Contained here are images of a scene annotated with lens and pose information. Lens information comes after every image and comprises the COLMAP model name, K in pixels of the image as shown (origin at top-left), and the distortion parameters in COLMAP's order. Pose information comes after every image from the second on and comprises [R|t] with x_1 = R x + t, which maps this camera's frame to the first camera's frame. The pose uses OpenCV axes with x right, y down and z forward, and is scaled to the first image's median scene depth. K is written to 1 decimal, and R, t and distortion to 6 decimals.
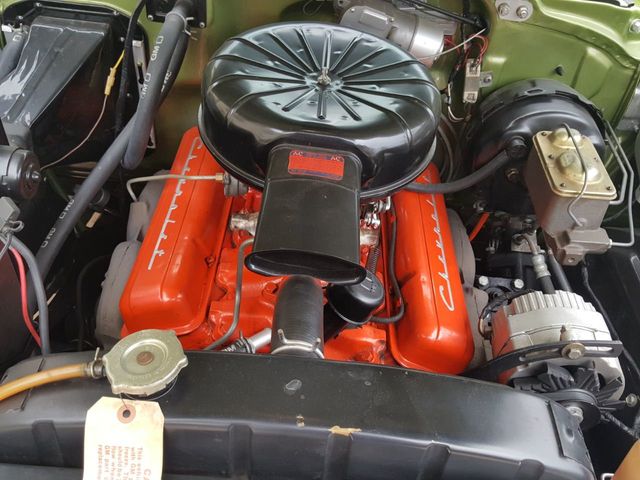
lens RADIAL K [[626.0, 0, 316.3], [0, 626.0, 237.7], [0, 0, 1]] dist [0.157553, -0.294575]
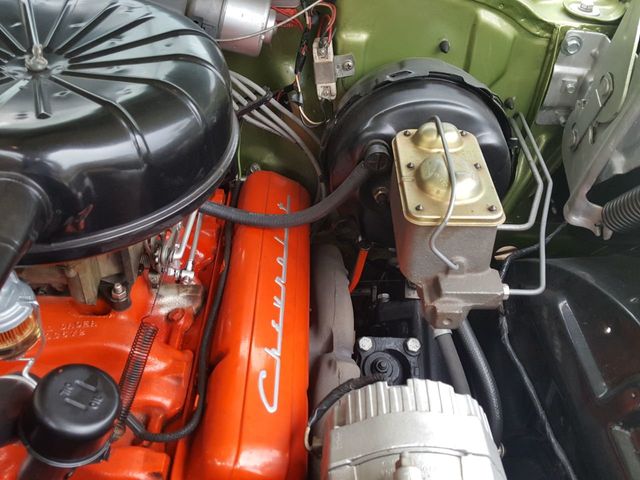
lens RADIAL K [[614.8, 0, 329.0], [0, 614.8, 243.9], [0, 0, 1]] dist [0.138093, -0.236950]
pose [[0.997991, -0.063354, -0.000501, 0.252212], [0.063306, 0.997485, -0.031878, -0.027673], [0.002520, 0.031782, 0.999492, 0.323395]]
